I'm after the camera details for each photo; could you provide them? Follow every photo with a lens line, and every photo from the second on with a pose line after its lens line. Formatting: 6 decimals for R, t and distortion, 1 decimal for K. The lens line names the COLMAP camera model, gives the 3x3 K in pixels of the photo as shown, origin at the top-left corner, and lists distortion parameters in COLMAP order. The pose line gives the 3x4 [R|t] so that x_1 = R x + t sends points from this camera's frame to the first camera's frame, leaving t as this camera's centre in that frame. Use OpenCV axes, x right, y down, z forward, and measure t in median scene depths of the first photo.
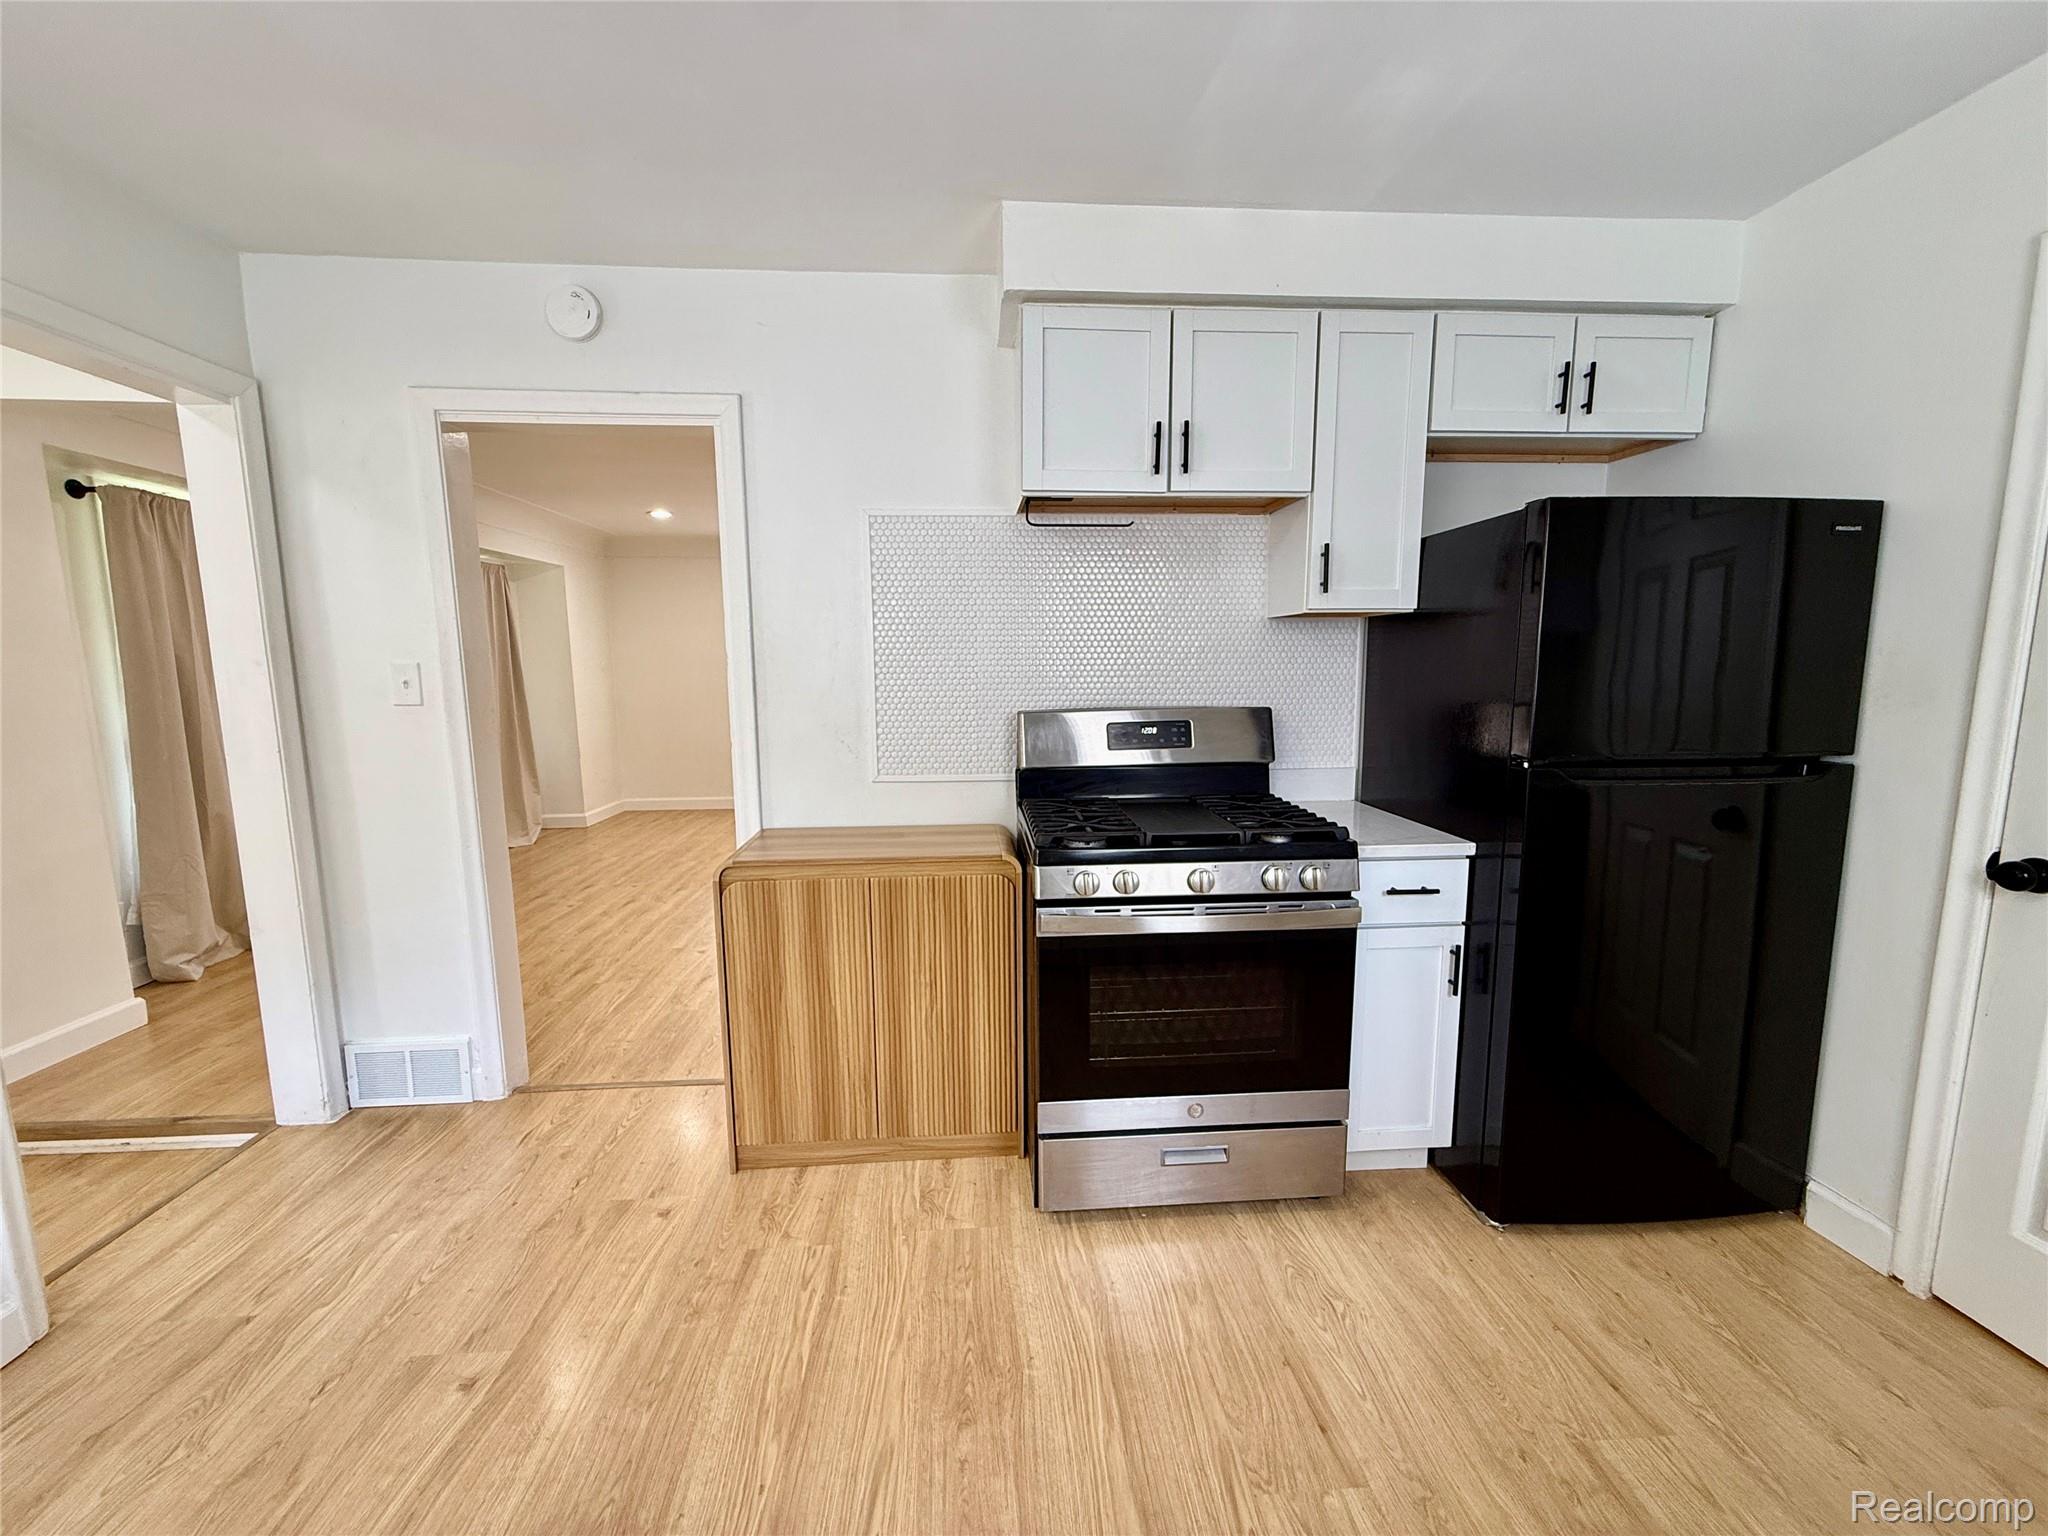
lens RADIAL K [[818.2, 0, 1028.2], [0, 818.2, 769.9], [0, 0, 1]] dist [0.000114, -0.000779]
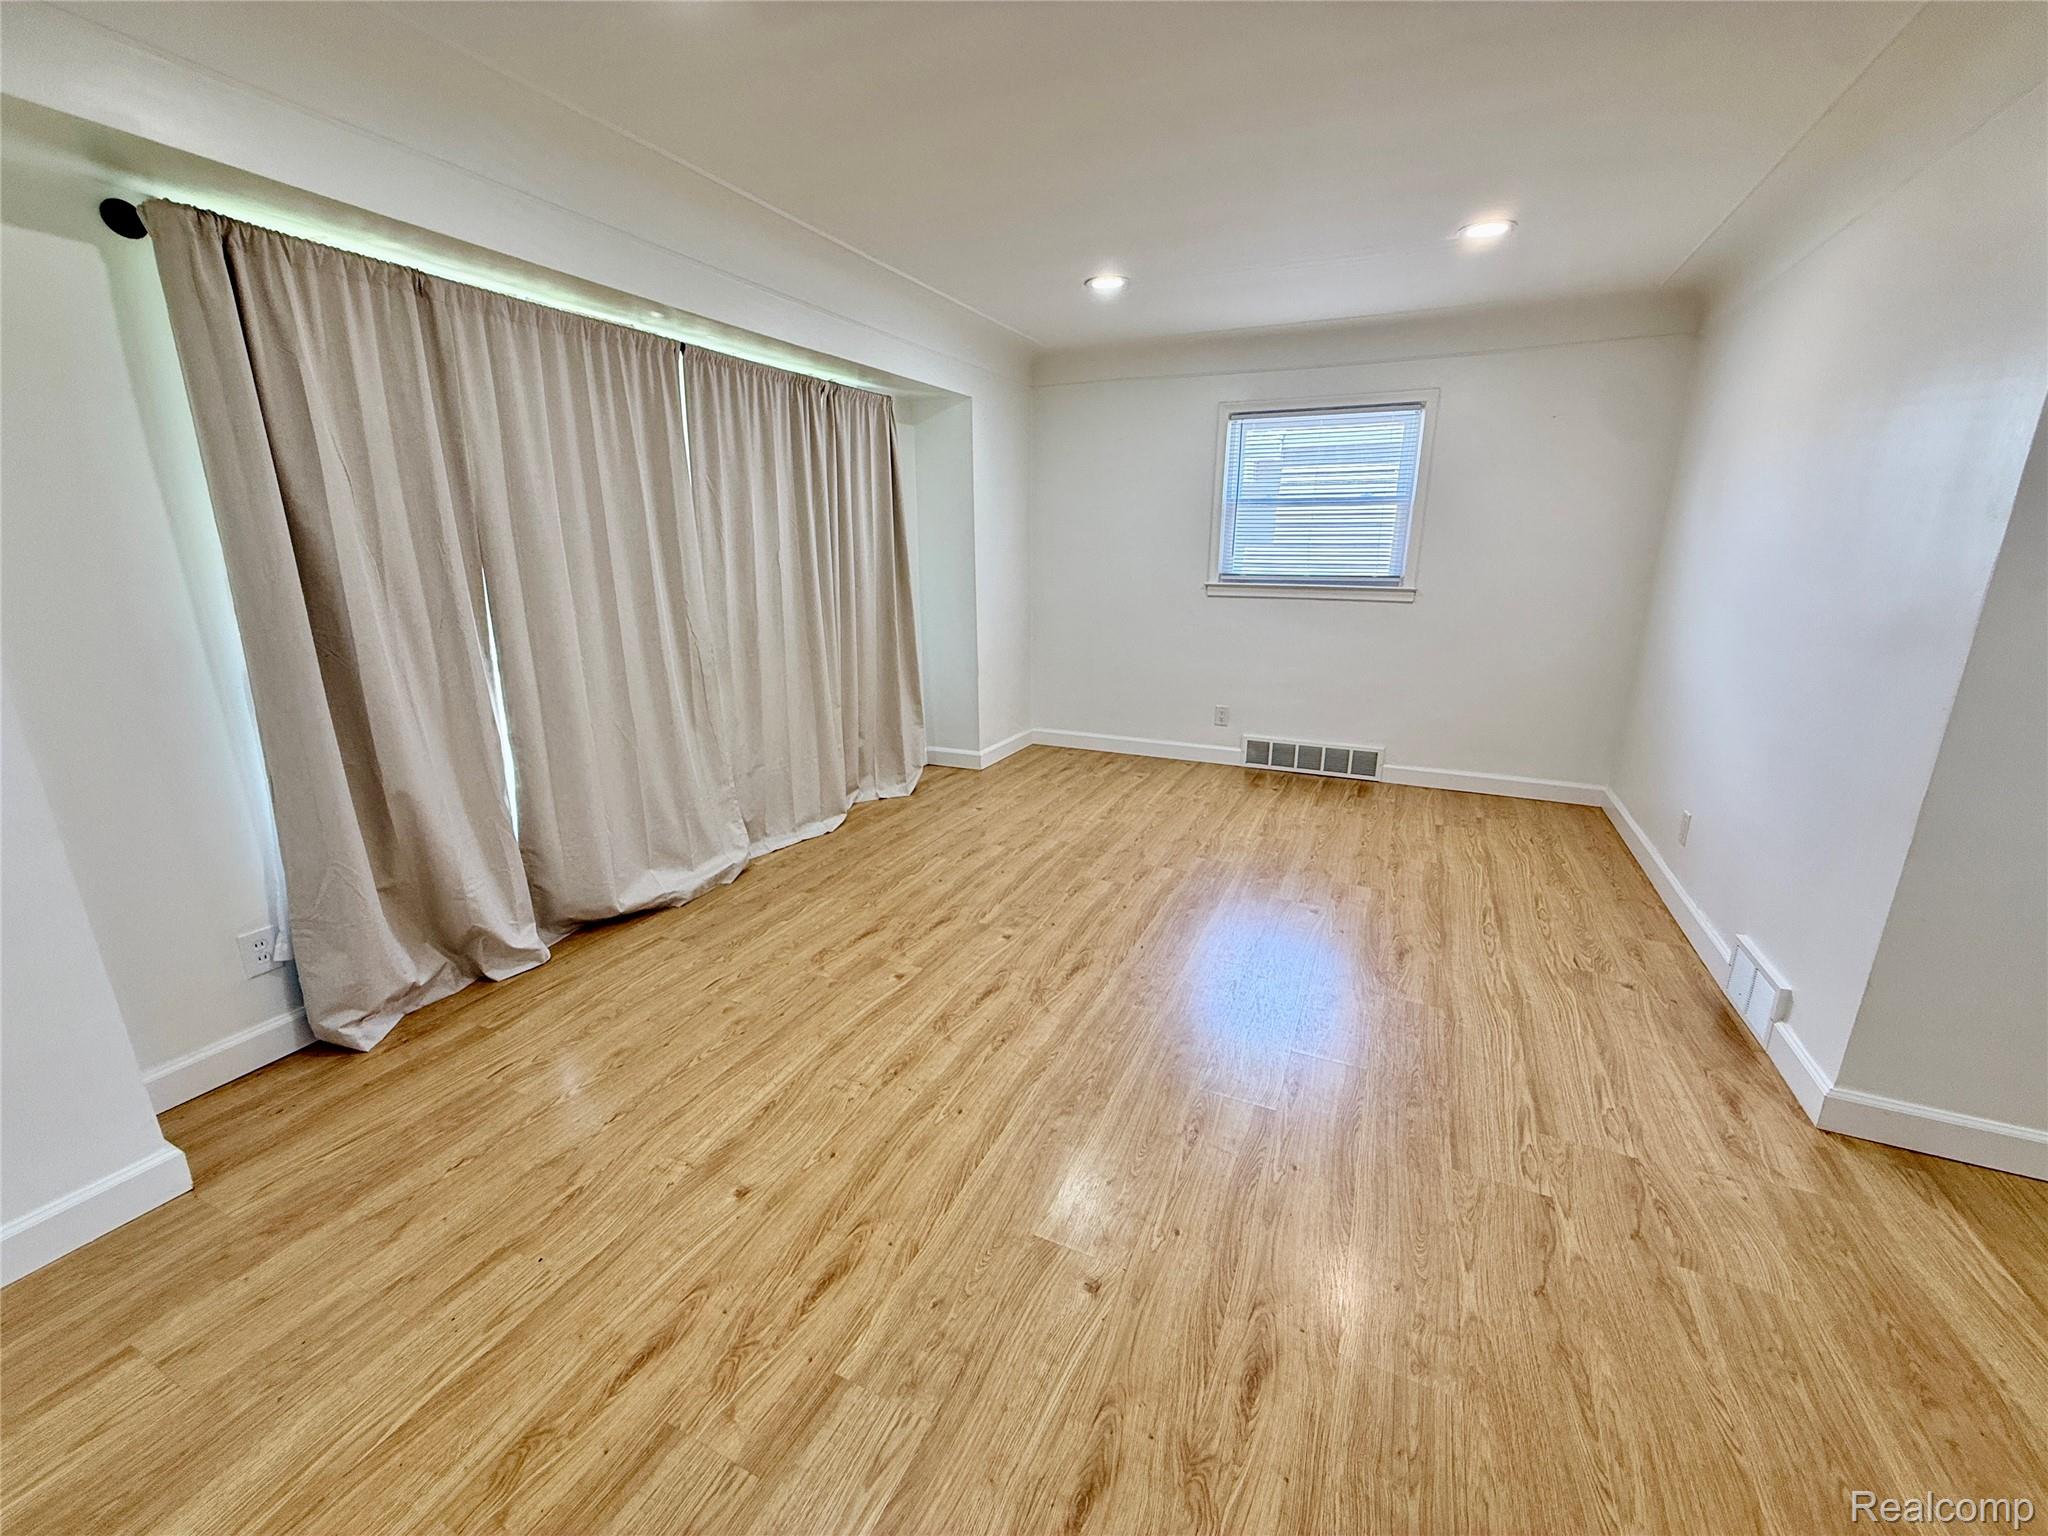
lens RADIAL K [[818.2, 0, 1020.4], [0, 818.2, 767.5], [0, 0, 1]] dist [0.000114, -0.000779]
pose [[0.868837, 0.134504, -0.476478, -0.181545], [-0.067357, 0.985555, 0.155387, -0.058215], [0.490495, -0.102912, 0.865346, 0.438777]]
